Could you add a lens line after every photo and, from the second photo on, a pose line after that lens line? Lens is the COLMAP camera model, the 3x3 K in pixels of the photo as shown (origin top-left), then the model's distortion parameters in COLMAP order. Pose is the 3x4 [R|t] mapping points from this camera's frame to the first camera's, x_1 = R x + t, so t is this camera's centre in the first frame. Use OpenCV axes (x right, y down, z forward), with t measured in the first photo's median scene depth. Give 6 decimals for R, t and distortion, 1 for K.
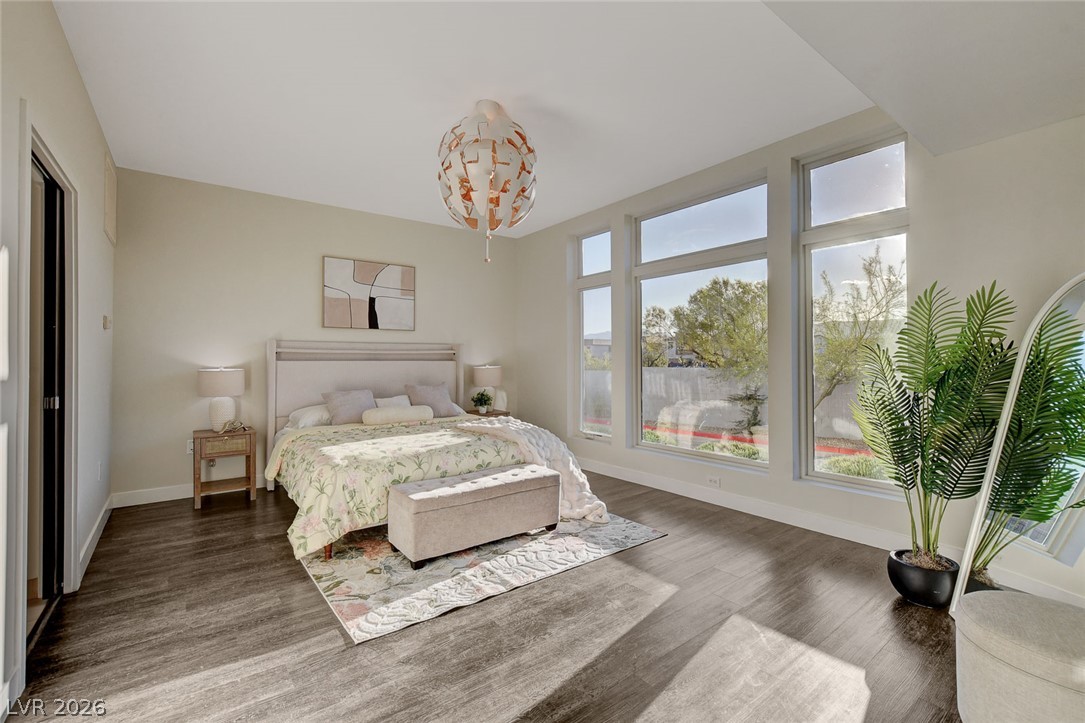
lens RADIAL K [[473.7, 0, 541.4], [0, 473.7, 352.2], [0, 0, 1]] dist [-0.013758, 0.000937]
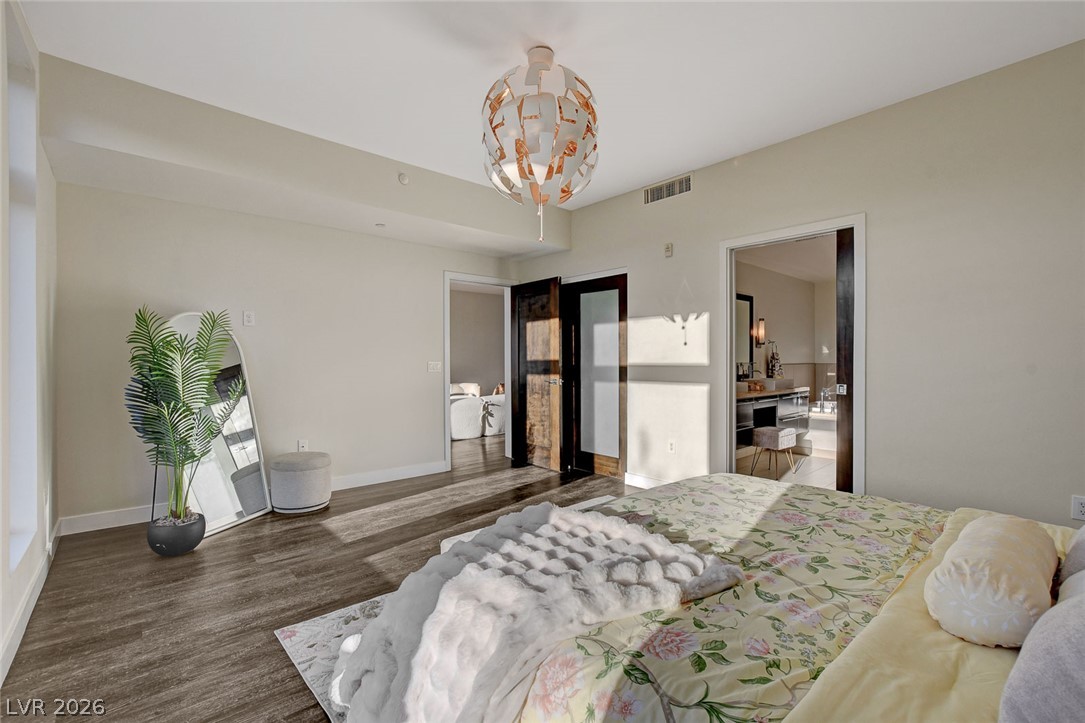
lens RADIAL K [[471.0, 0, 533.5], [0, 471.0, 366.2], [0, 0, 1]] dist [-0.002204, 0.000054]
pose [[-0.997909, 0.004418, -0.064481, -0.041613], [0.005106, 0.999932, -0.010509, 0.039359], [0.064430, -0.010816, -0.997864, 1.832314]]
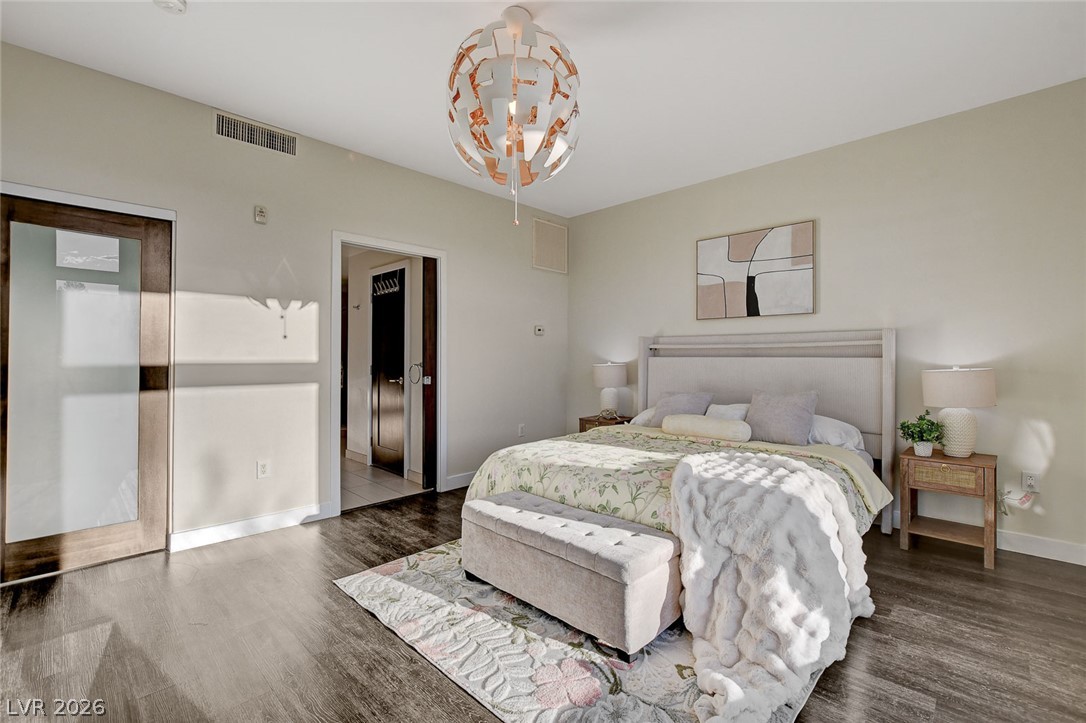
lens RADIAL K [[474.2, 0, 541.9], [0, 474.2, 352.2], [0, 0, 1]] dist [-0.013758, 0.000937]
pose [[0.144858, -0.007353, -0.989425, 0.633016], [0.015722, 0.999863, -0.005129, 0.014376], [0.989328, -0.014813, 0.144954, 0.930141]]
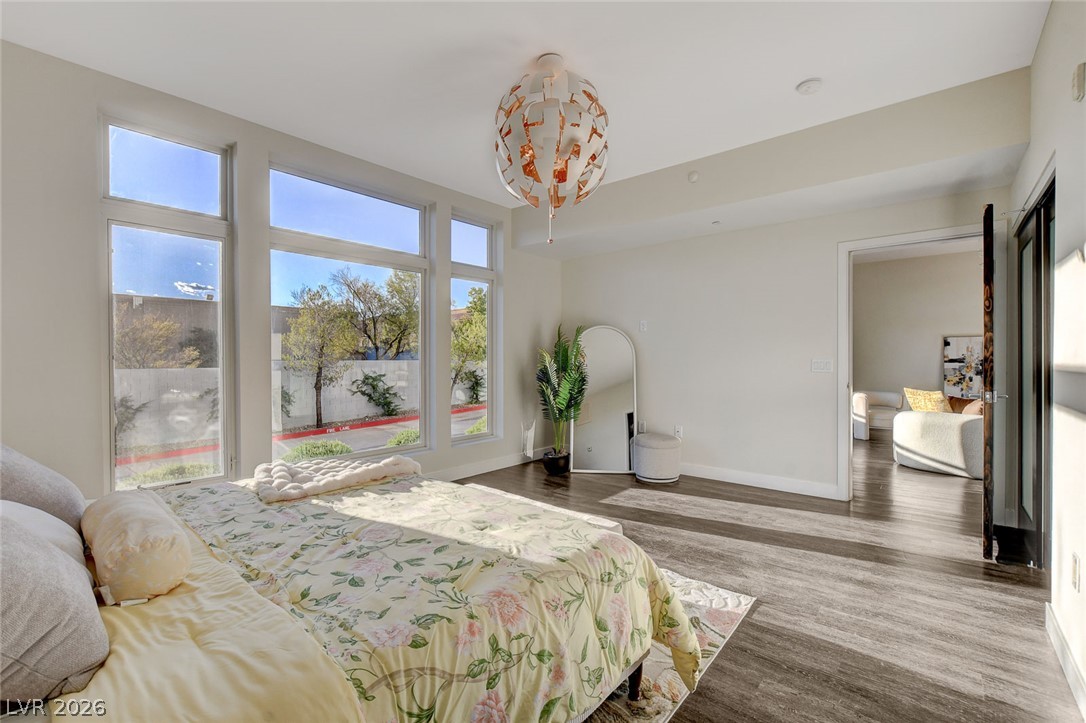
lens RADIAL K [[469.1, 0, 541.7], [0, 469.1, 355.9], [0, 0, 1]] dist [-0.023605, 0.000906]
pose [[-0.210500, 0.010812, 0.977534, -0.948680], [-0.018061, 0.999725, -0.014946, 0.032677], [-0.977427, -0.020801, -0.210247, 1.192579]]
